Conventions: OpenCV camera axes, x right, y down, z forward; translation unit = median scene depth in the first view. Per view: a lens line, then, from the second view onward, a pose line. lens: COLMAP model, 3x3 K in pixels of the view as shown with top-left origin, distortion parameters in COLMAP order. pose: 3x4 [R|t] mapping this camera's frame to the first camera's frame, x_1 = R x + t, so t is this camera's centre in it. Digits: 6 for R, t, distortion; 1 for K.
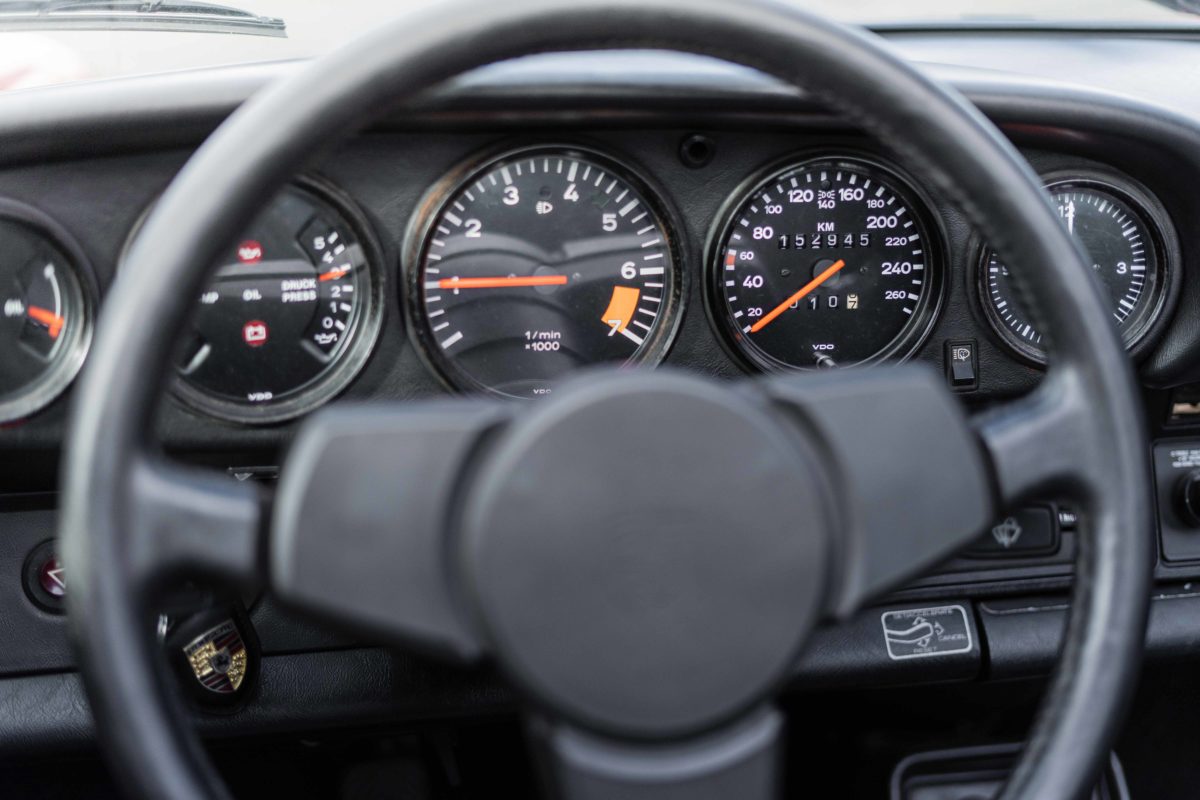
lens RADIAL K [[1865.2, 0, 617.9], [0, 1865.2, 410.4], [0, 0, 1]] dist [-0.006057, -0.012388]
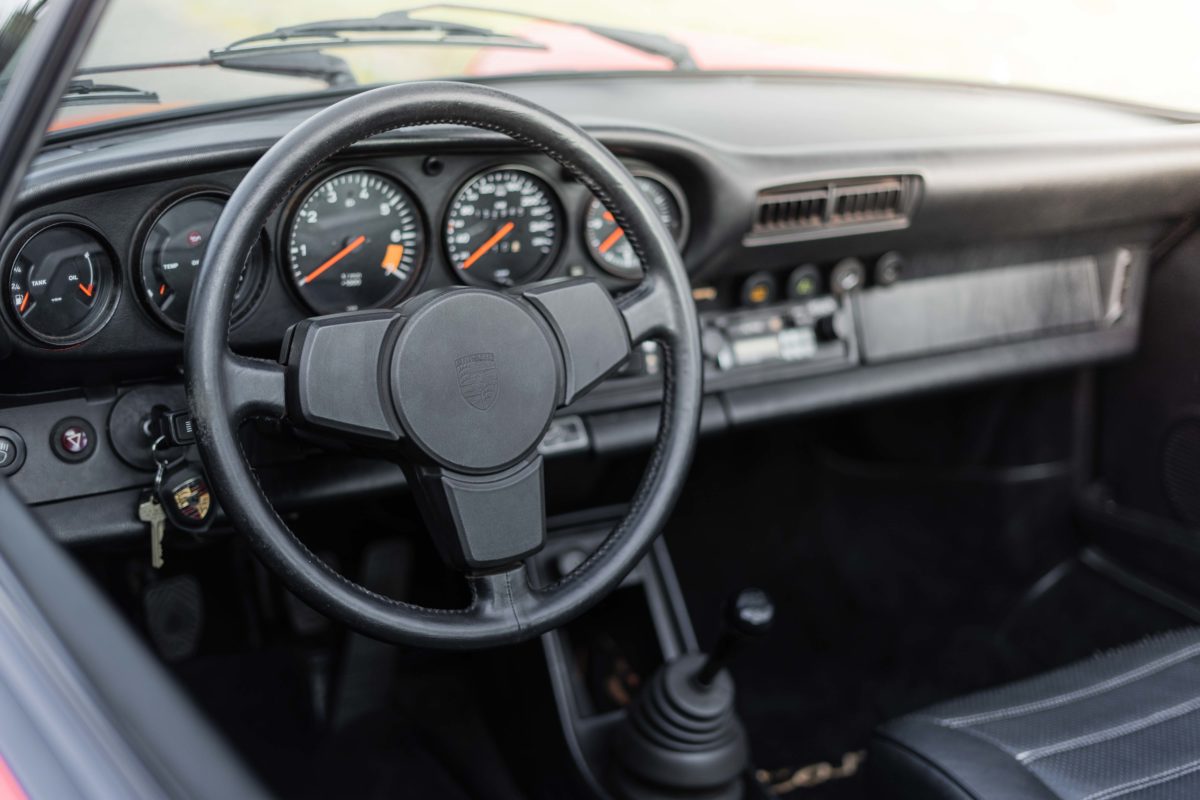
lens RADIAL K [[1732.6, 0, 600.0], [0, 1732.6, 400.0], [0, 0, 1]] dist [-0.016500, 0.034584]
pose [[0.944038, -0.085556, 0.318547, -0.342160], [0.075027, 0.996156, 0.045203, 0.018816], [-0.321190, -0.018774, 0.946829, -0.598360]]
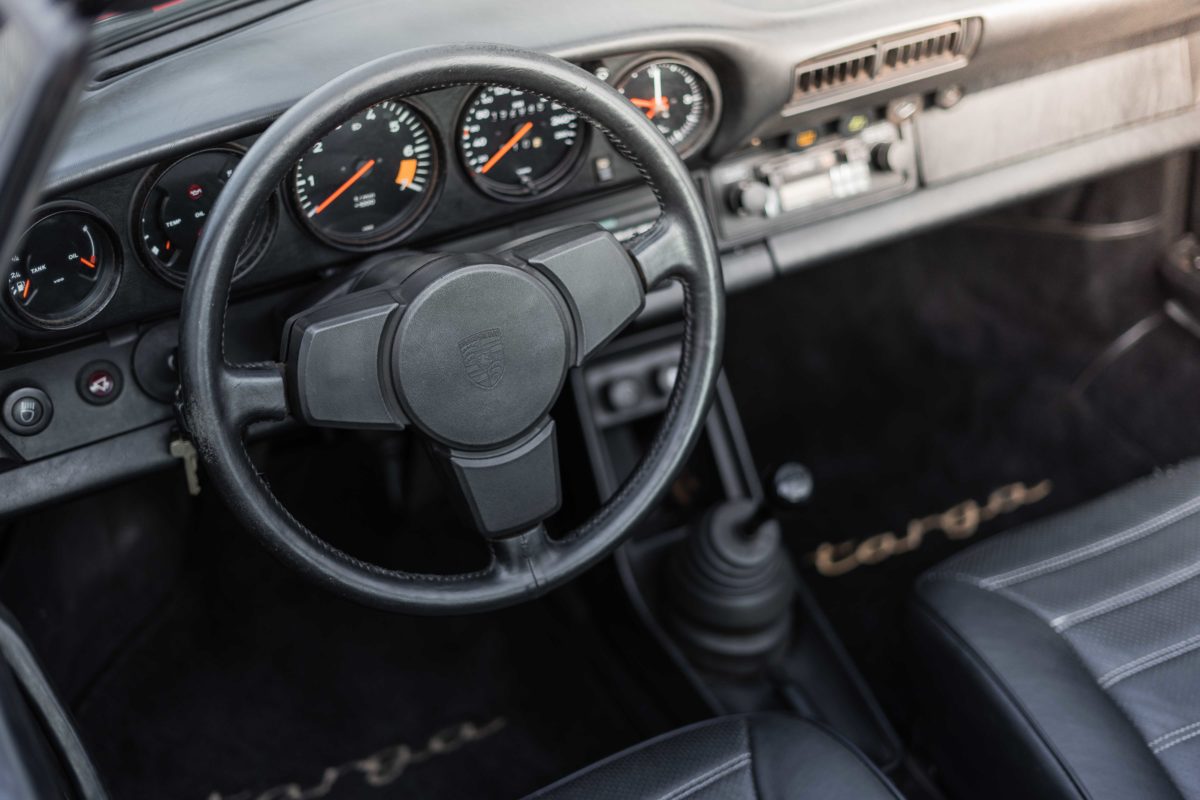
lens RADIAL K [[1732.6, 0, 600.0], [0, 1732.6, 400.0], [0, 0, 1]] dist [-0.016500, 0.034584]
pose [[0.963408, -0.180338, 0.198302, -0.176764], [0.110061, 0.940730, 0.320801, -0.343271], [-0.244401, -0.287237, 0.926155, -0.548188]]
